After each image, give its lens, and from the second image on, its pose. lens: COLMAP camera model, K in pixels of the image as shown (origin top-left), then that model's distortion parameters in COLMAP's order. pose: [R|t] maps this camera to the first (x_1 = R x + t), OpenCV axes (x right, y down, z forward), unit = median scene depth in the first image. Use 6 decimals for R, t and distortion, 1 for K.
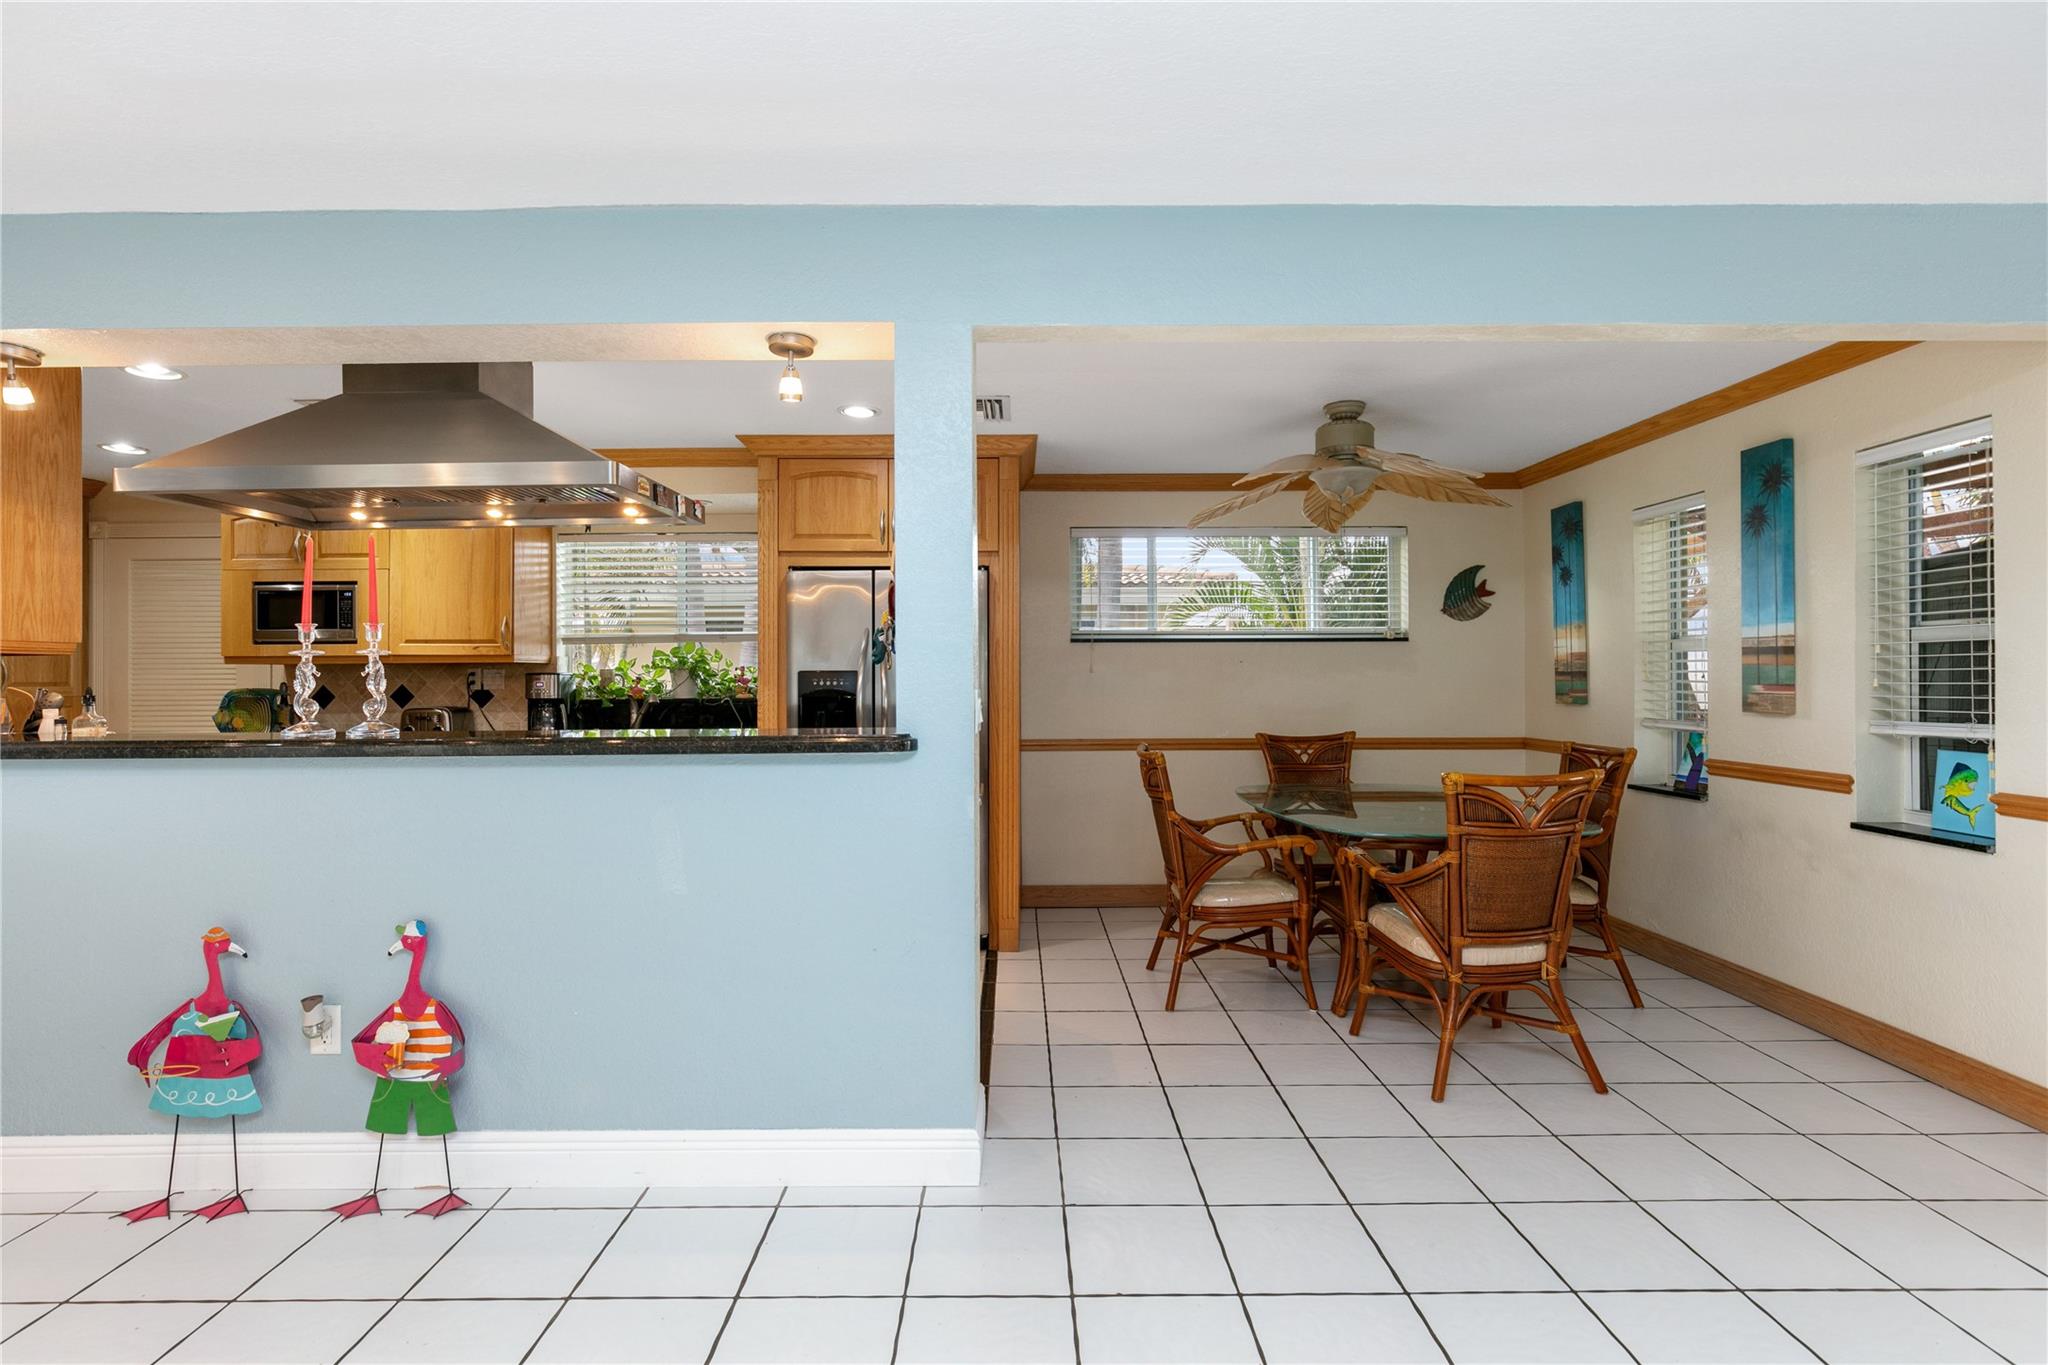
lens RADIAL K [[976.9, 0, 1021.3], [0, 976.9, 671.7], [0, 0, 1]] dist [0.001554, -0.000841]
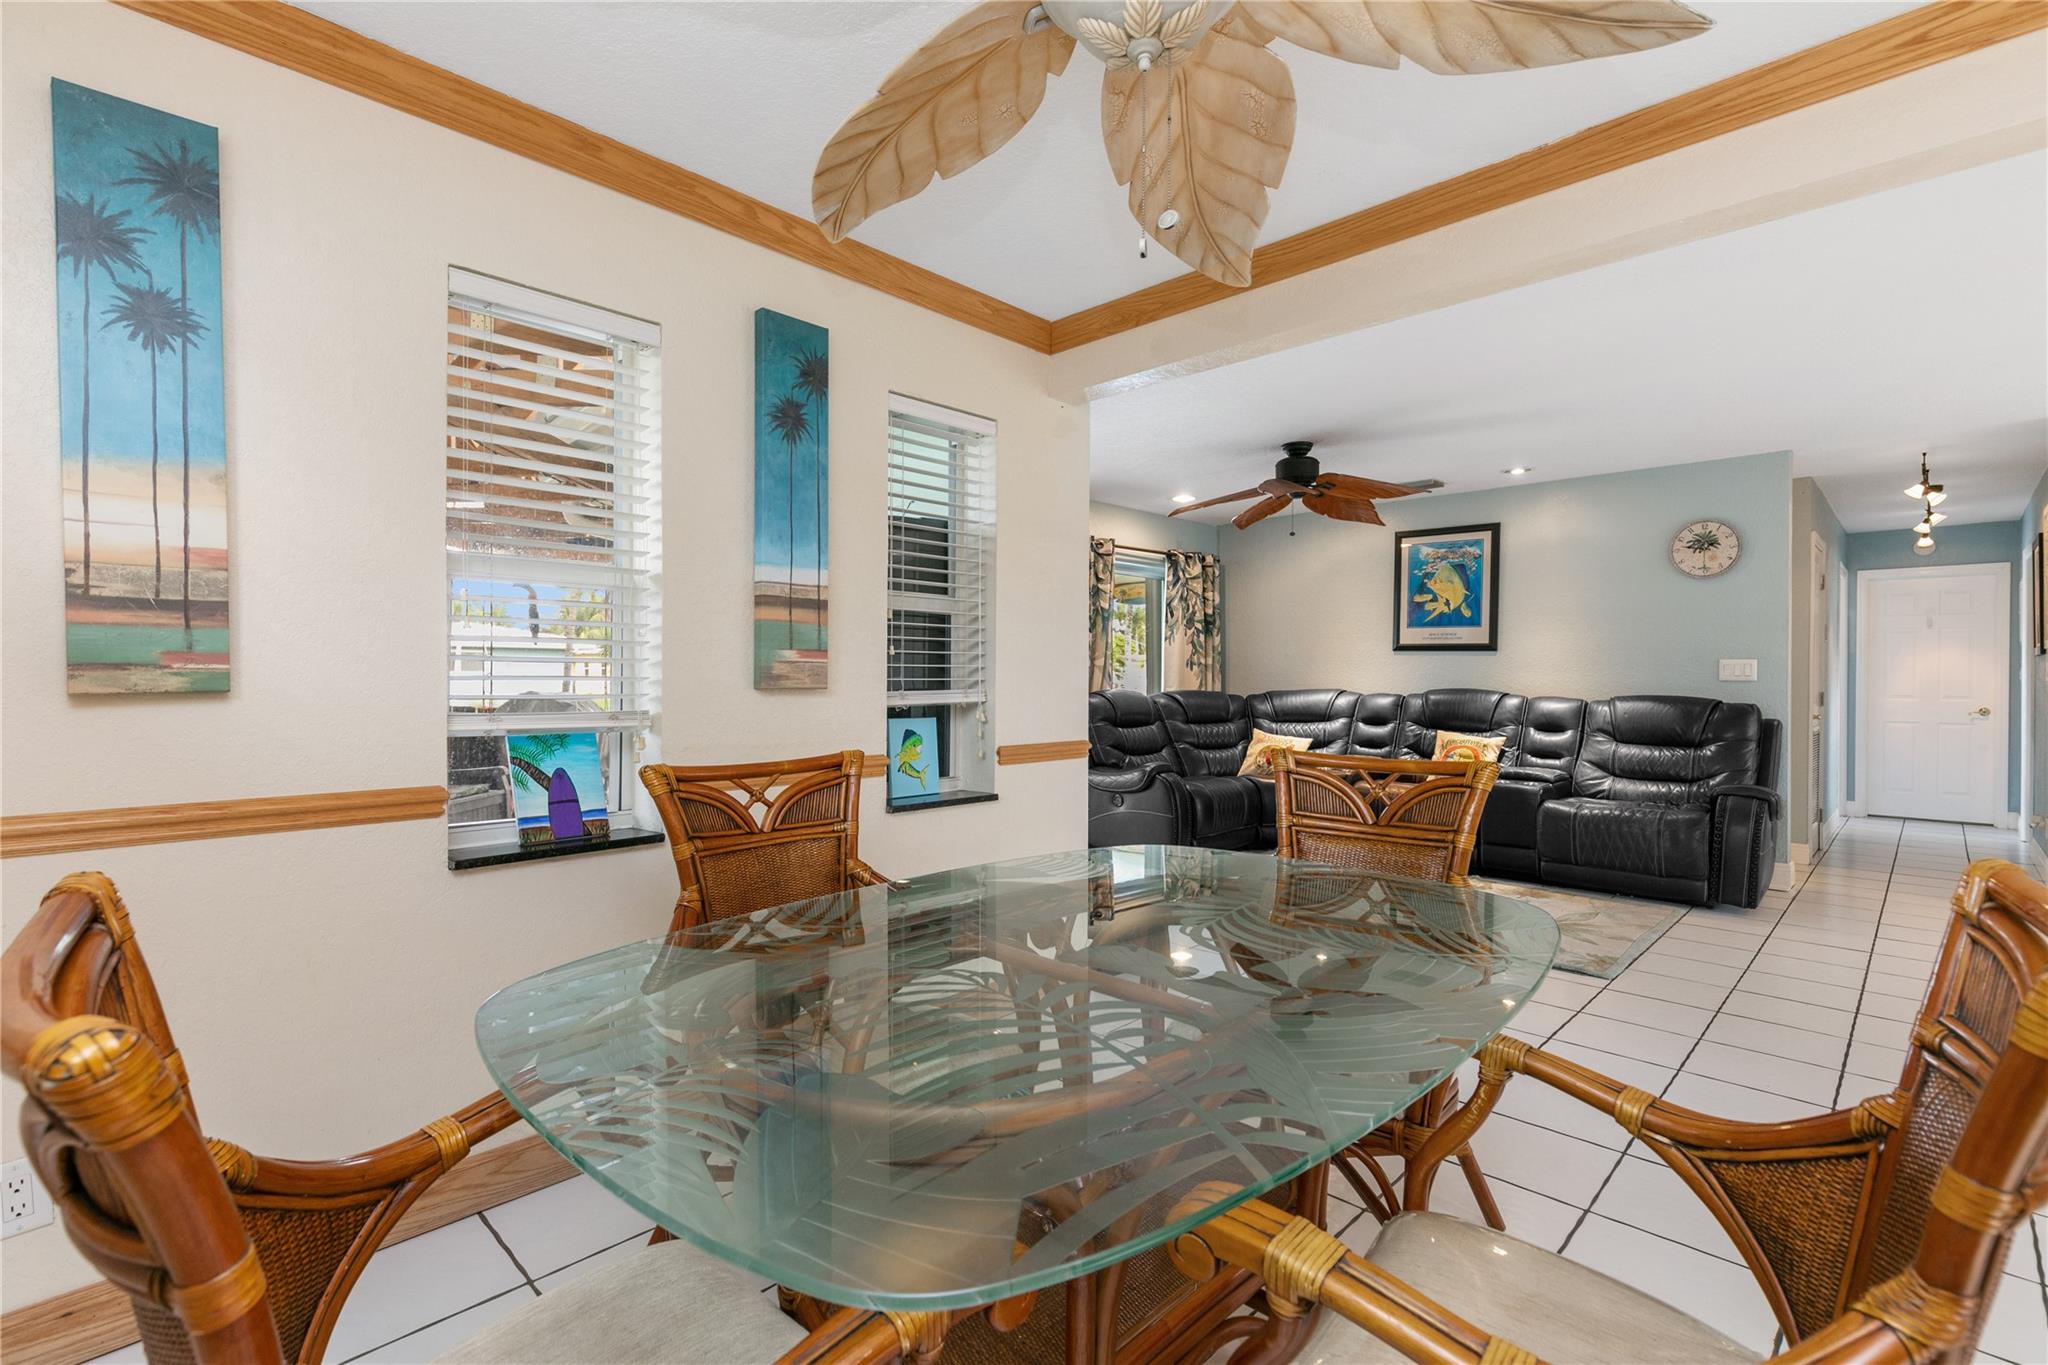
lens RADIAL K [[928.0, 0, 1015.6], [0, 928.0, 679.0], [0, 0, 1]] dist [0.008641, -0.003977]
pose [[-0.706868, 0.000423, 0.707346, 0.153168], [-0.004616, 0.999976, -0.005211, 0.037019], [-0.707331, -0.006948, -0.706849, 1.346427]]
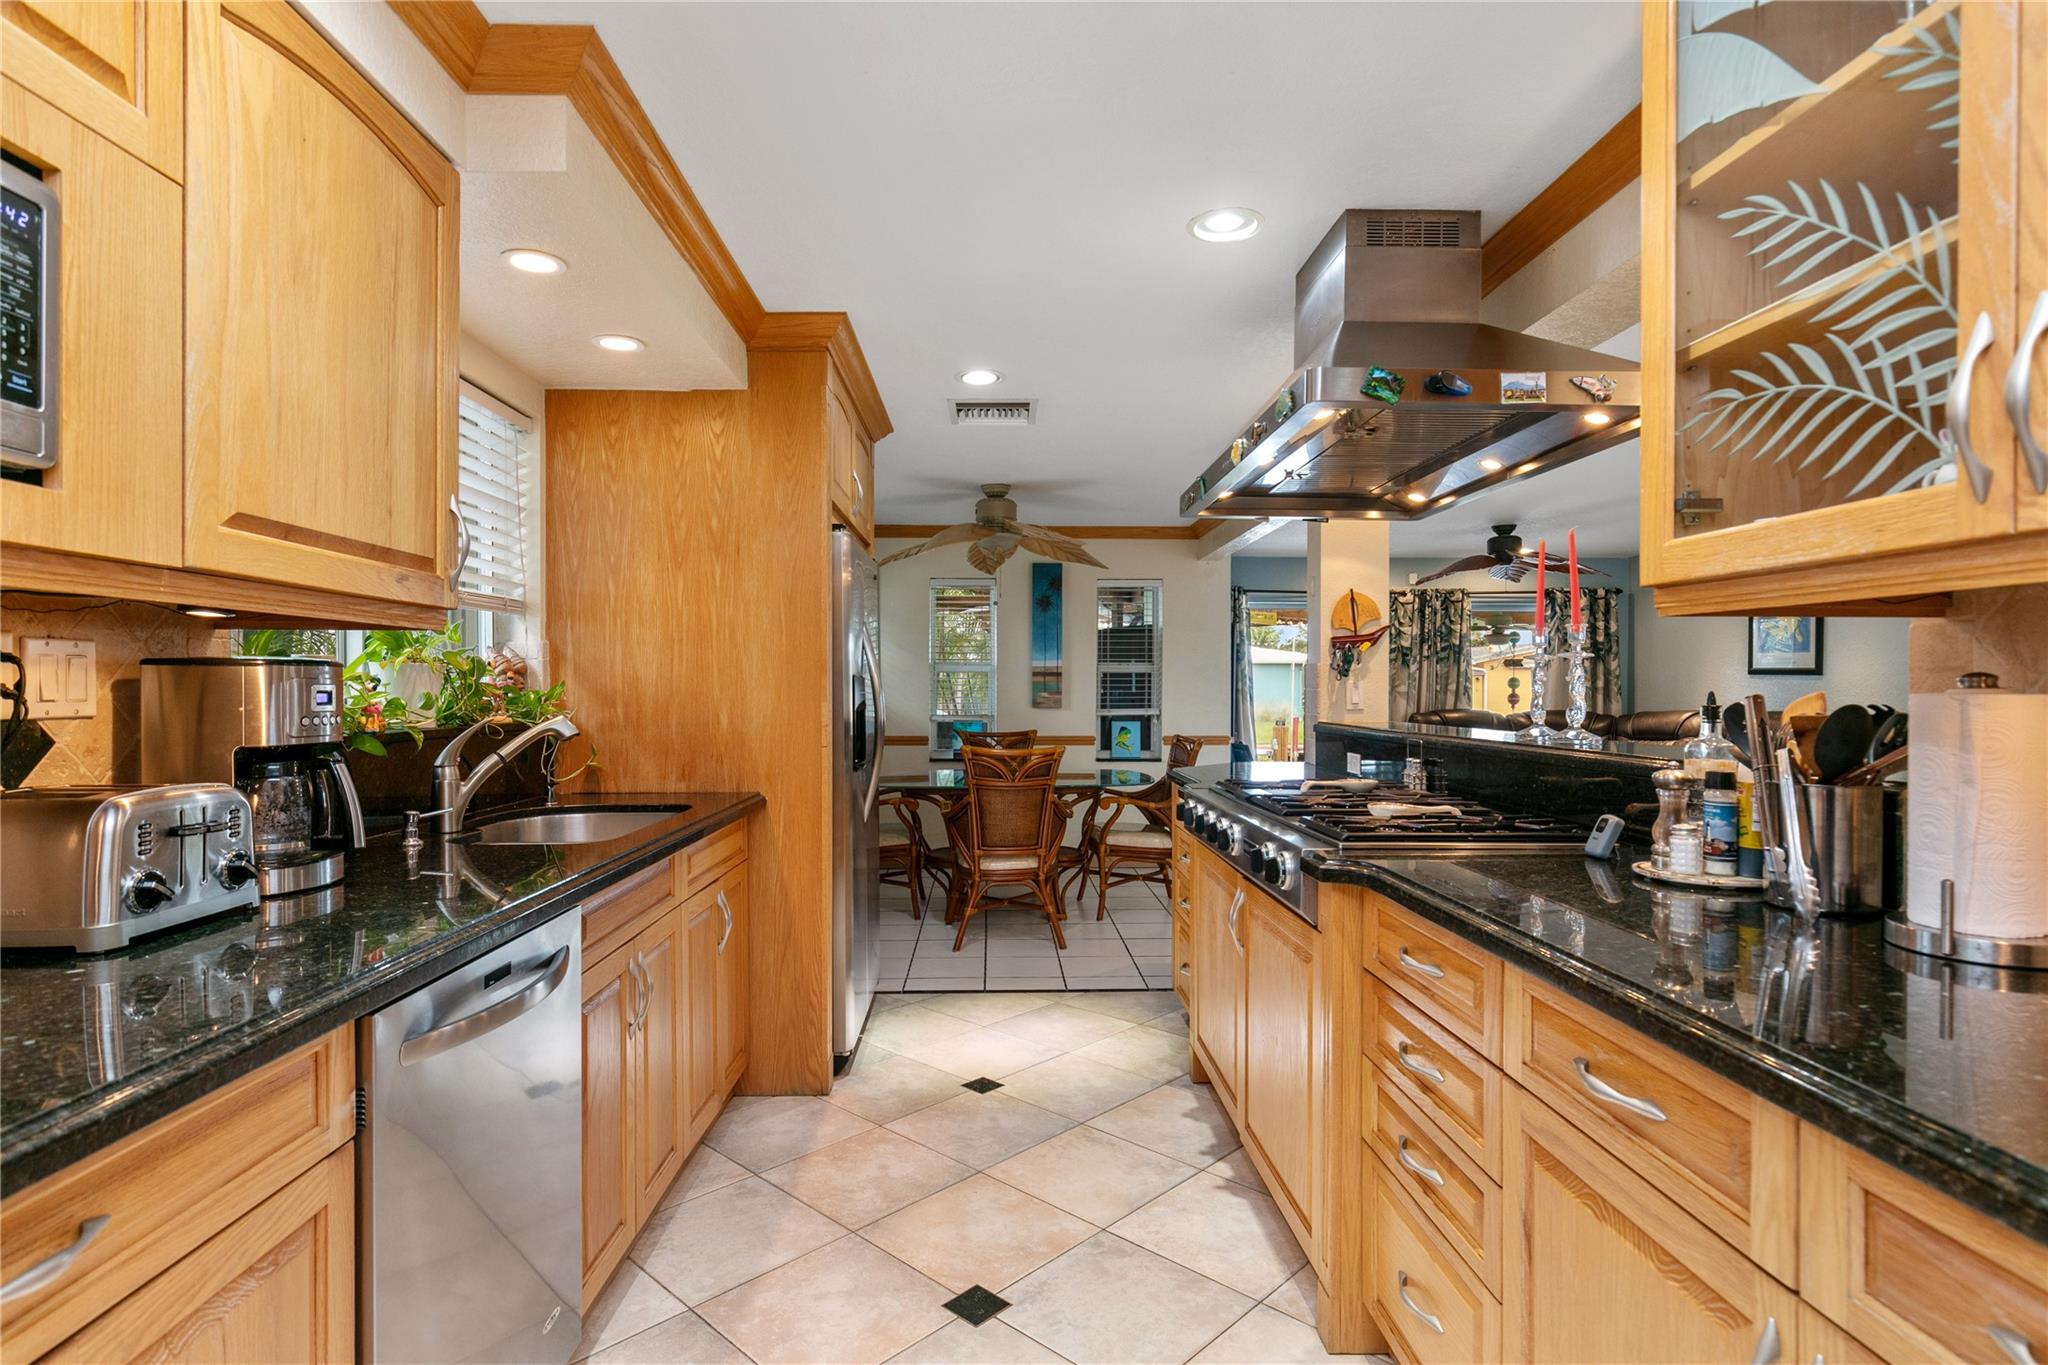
lens RADIAL K [[1039.8, 0, 1024.0], [0, 1039.8, 682.5], [0, 0, 1]] dist [0.008457, 0.000244]
pose [[-0.022972, 0.009038, 0.999695, -1.192178], [-0.005325, 0.999944, -0.009163, 0.012518], [-0.999722, -0.005534, -0.022923, 1.069383]]
